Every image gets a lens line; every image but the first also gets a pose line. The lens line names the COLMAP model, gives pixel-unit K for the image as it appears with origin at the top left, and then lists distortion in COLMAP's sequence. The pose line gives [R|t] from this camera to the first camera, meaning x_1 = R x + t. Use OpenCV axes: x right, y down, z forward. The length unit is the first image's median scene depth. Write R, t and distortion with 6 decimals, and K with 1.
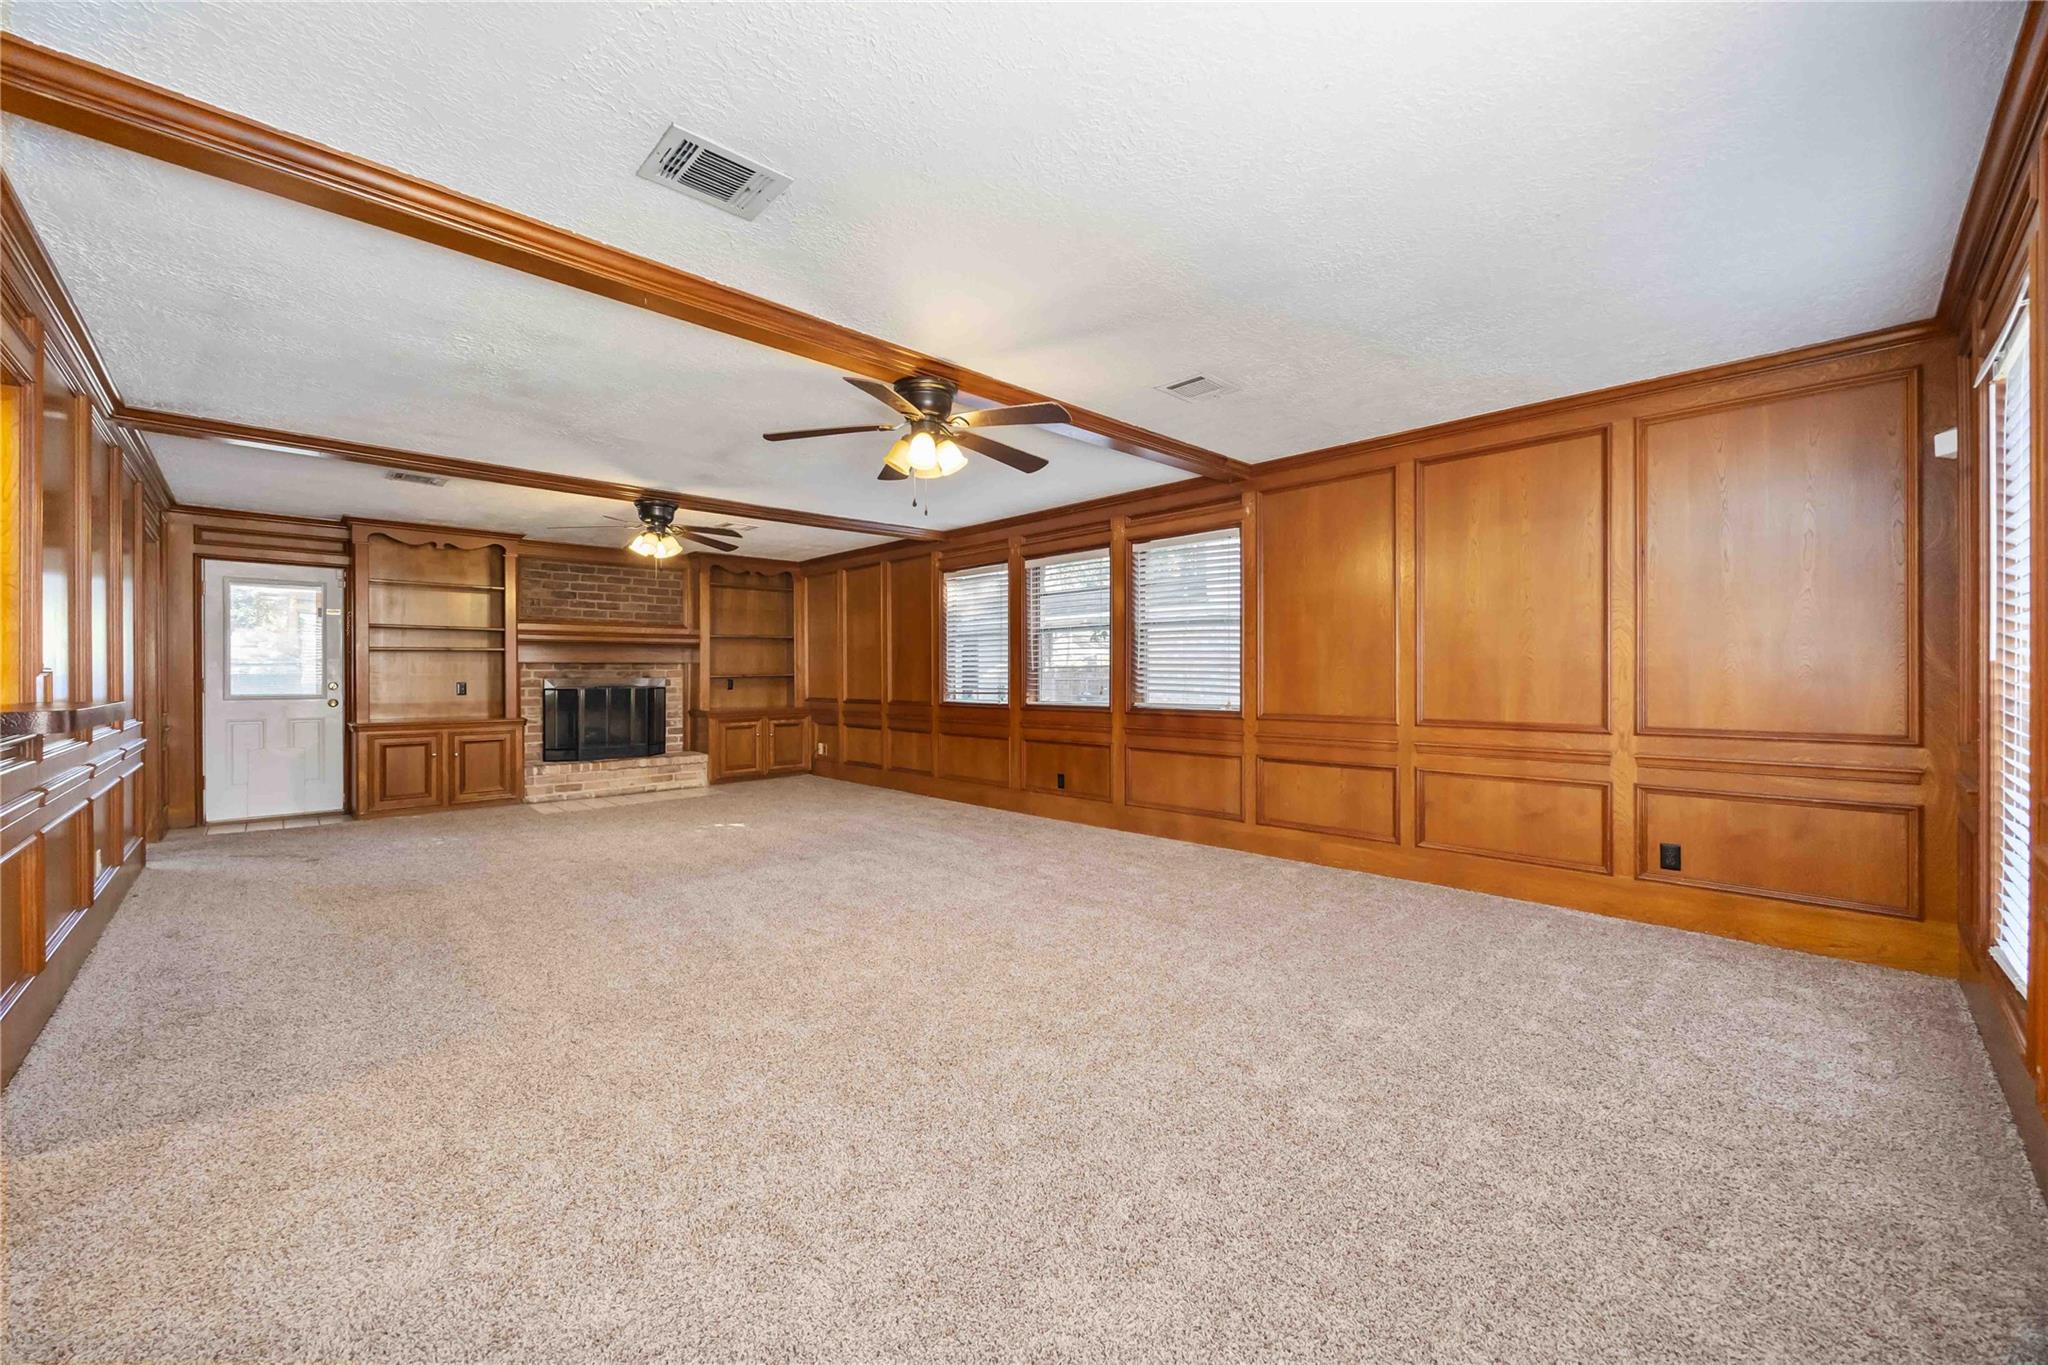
lens RADIAL K [[787.4, 0, 1018.0], [0, 787.4, 669.7], [0, 0, 1]] dist [0.000166, 0.000035]
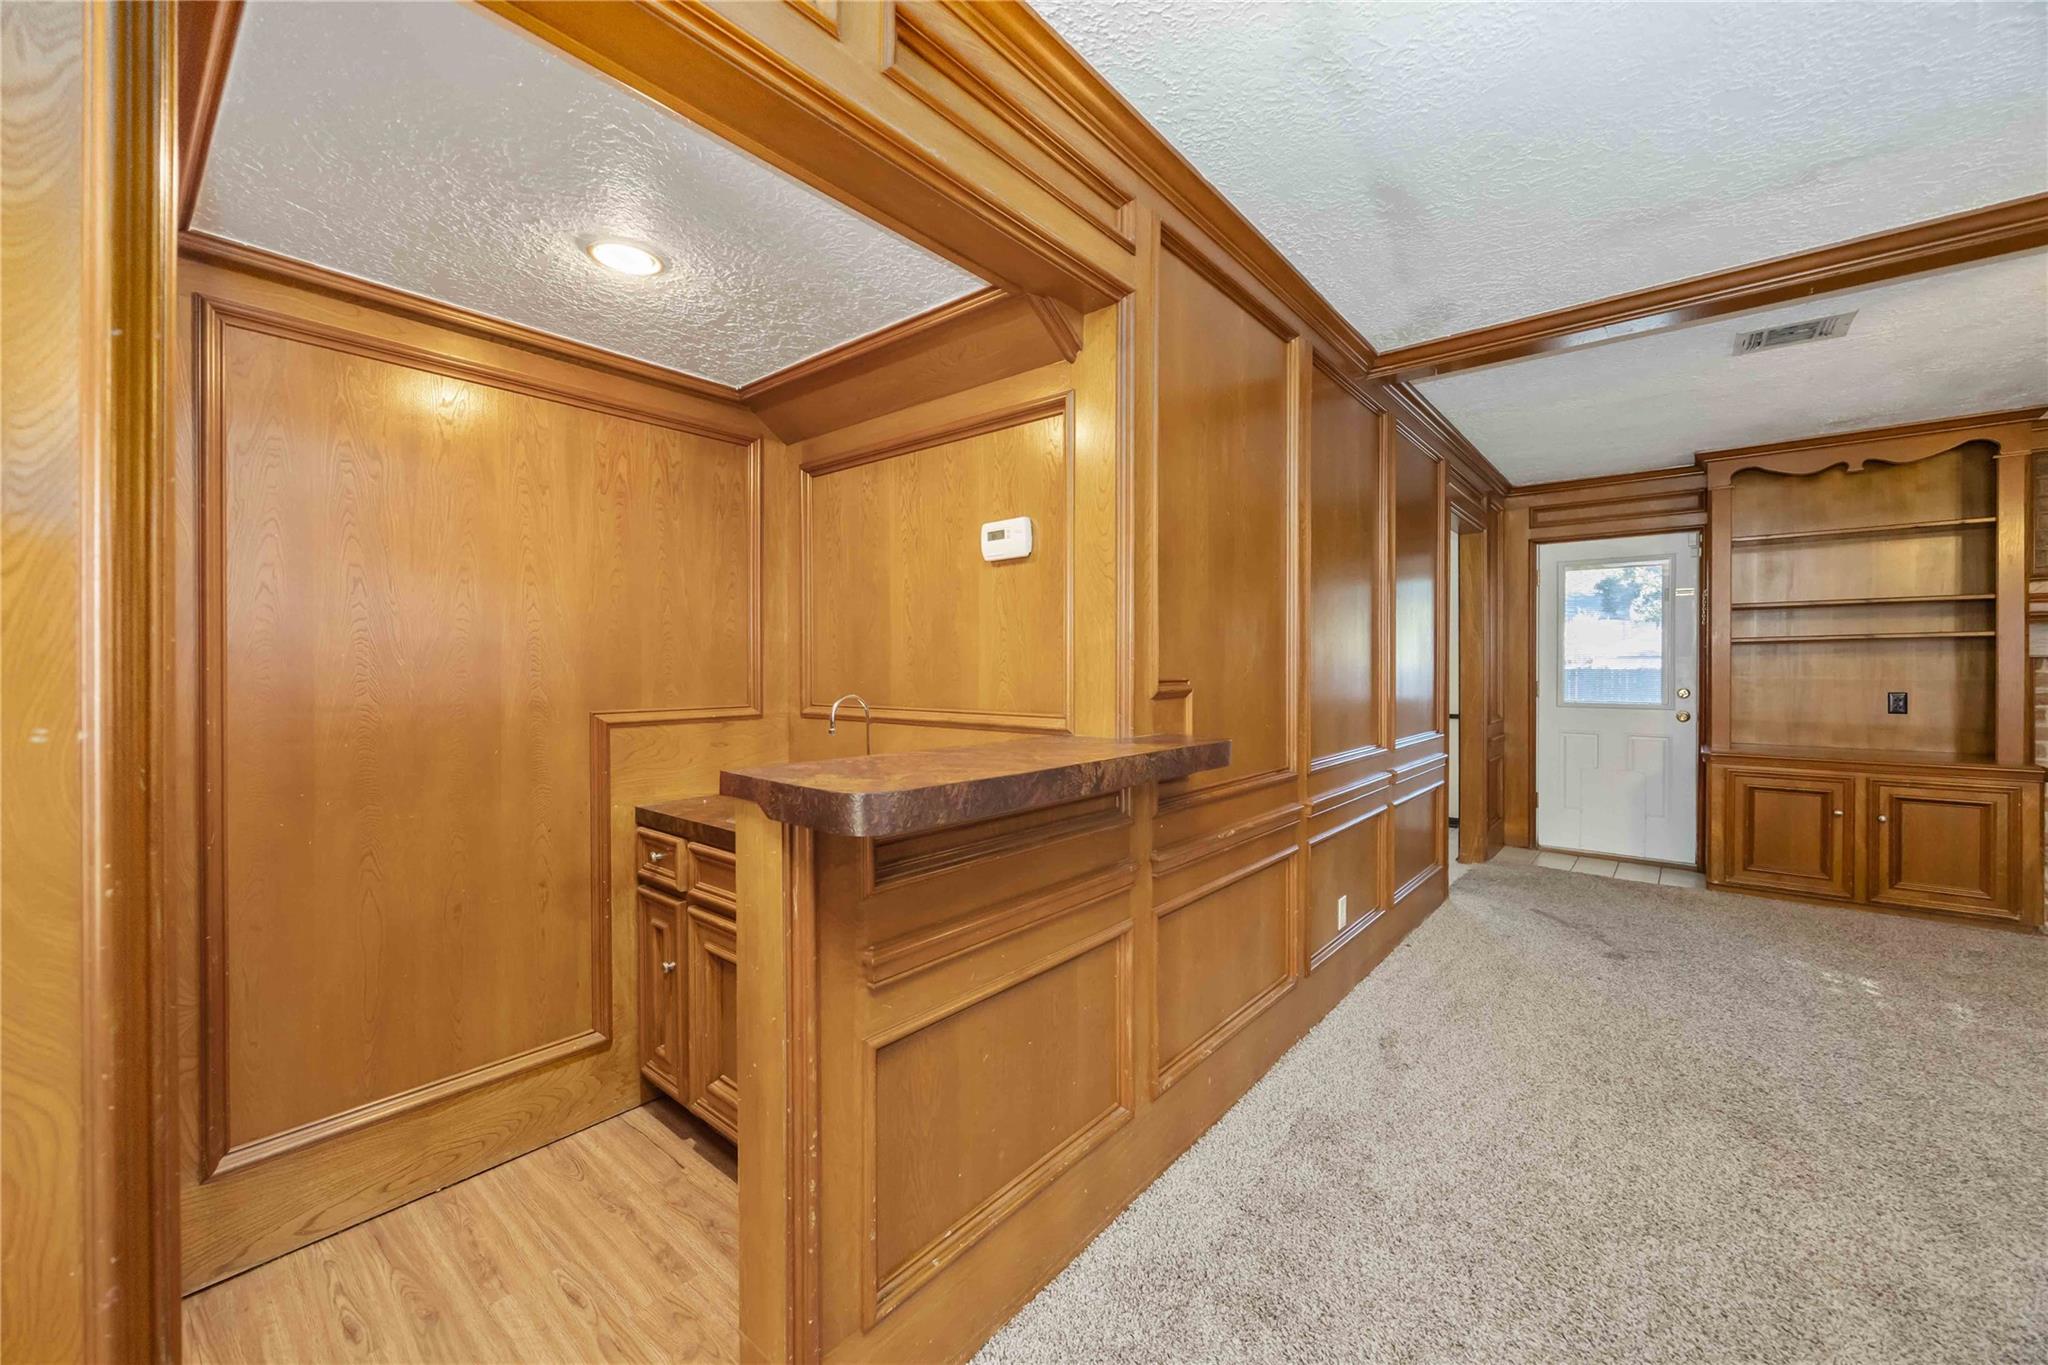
lens RADIAL K [[781.4, 0, 1026.7], [0, 781.4, 674.3], [0, 0, 1]] dist [-0.000791, -0.000173]
pose [[0.100756, 0.012613, -0.994831, -0.198108], [0.006243, 0.999892, 0.013309, -0.009961], [0.994892, -0.007551, 0.100666, 0.303210]]
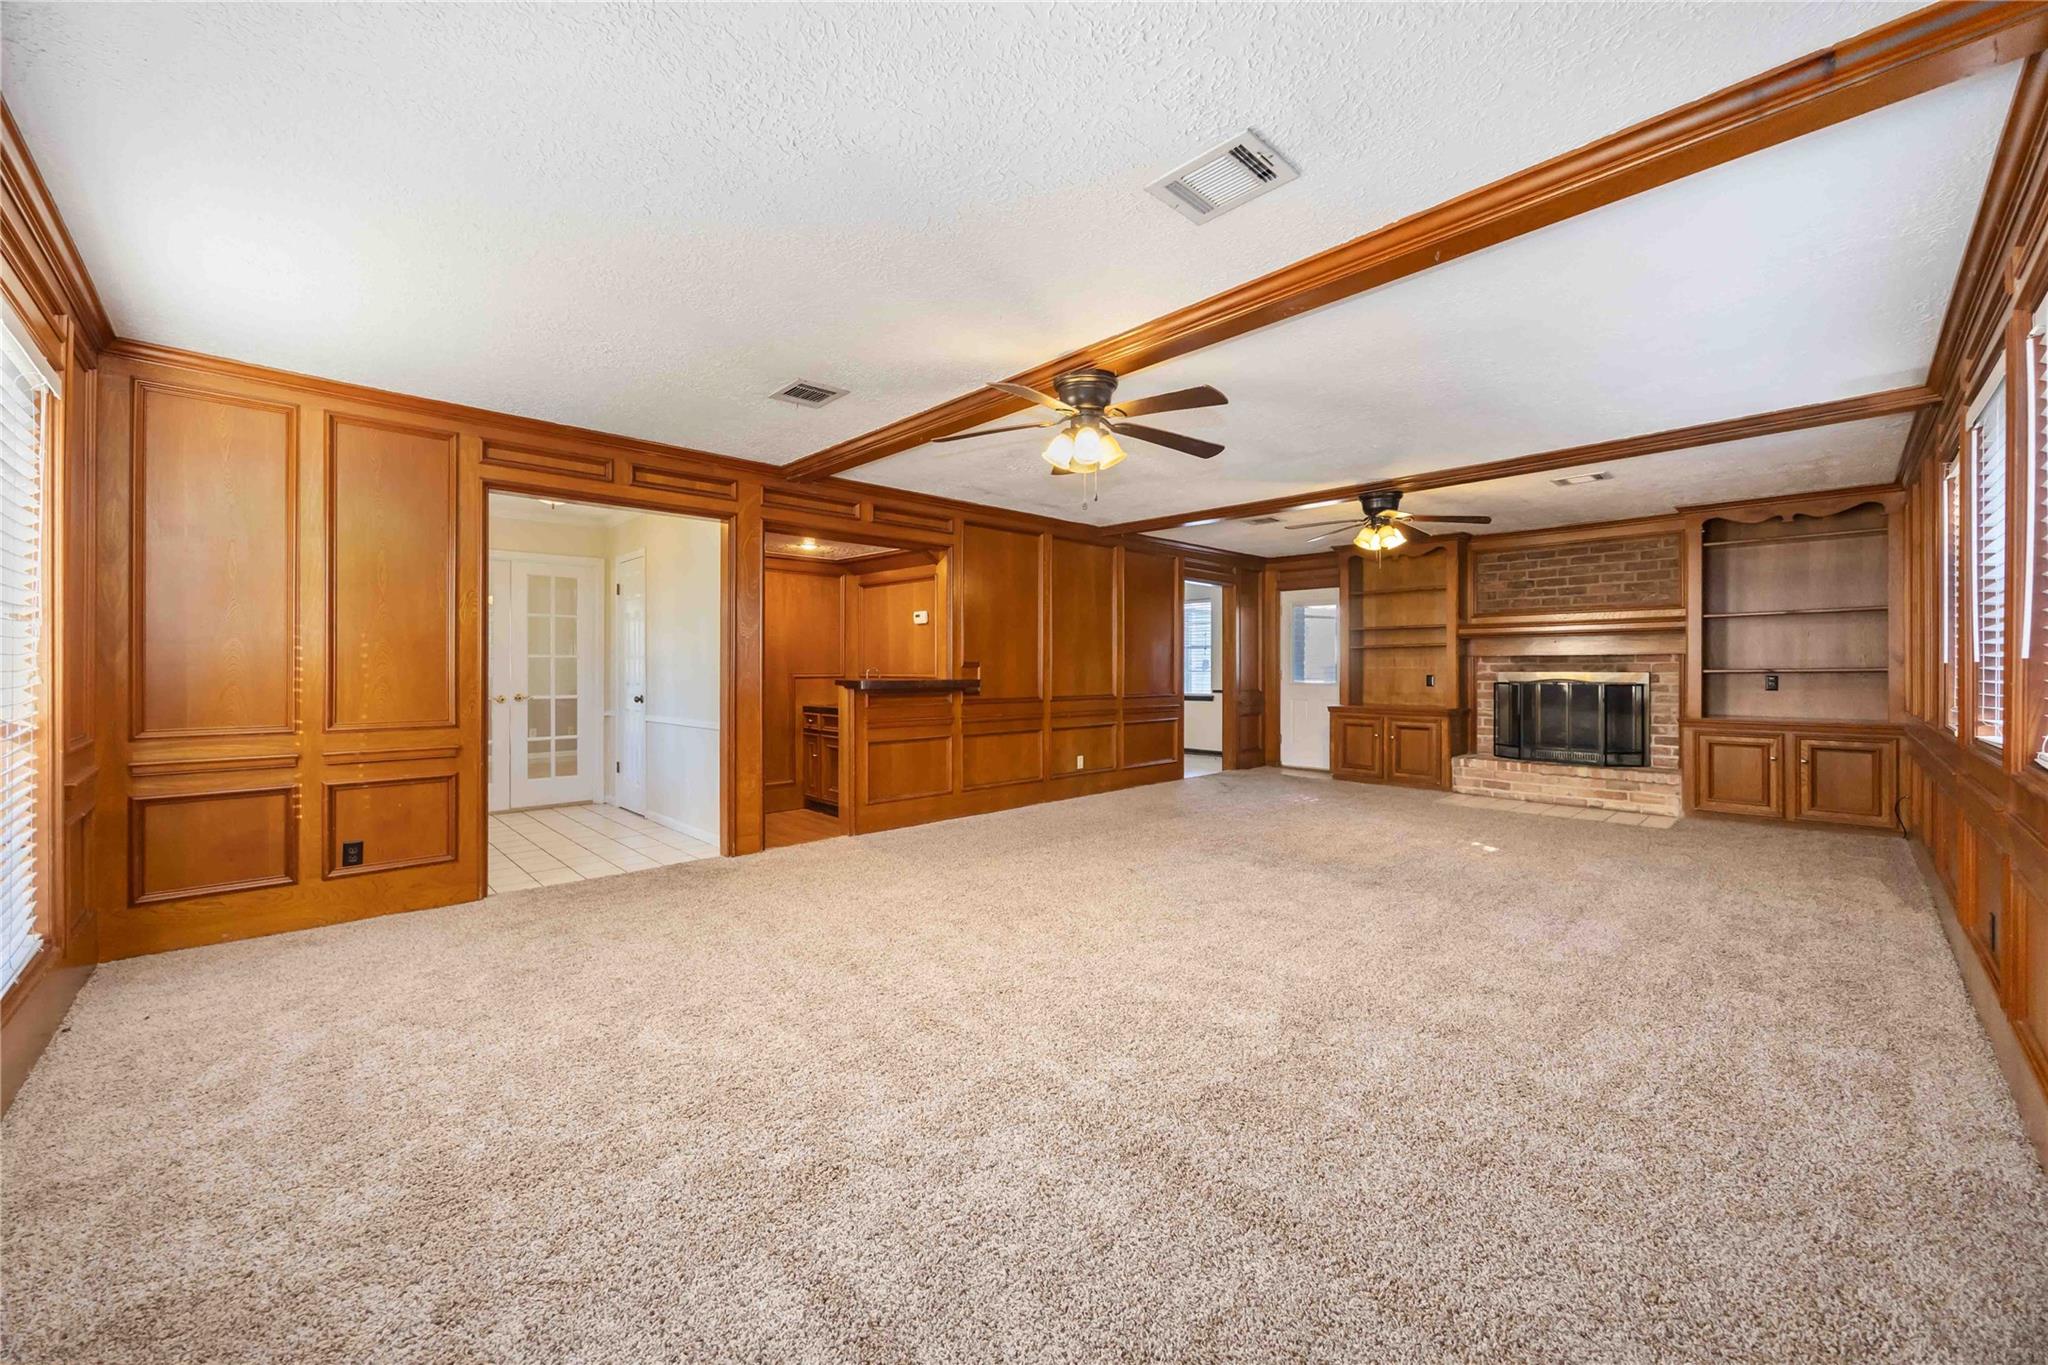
lens RADIAL K [[787.4, 0, 1018.0], [0, 787.4, 669.7], [0, 0, 1]] dist [0.000166, 0.000035]
pose [[-0.007367, 0.004400, -0.999963, 0.427675], [0.003886, 0.999983, 0.004371, 0.001660], [0.999965, -0.003854, -0.007384, 0.444743]]
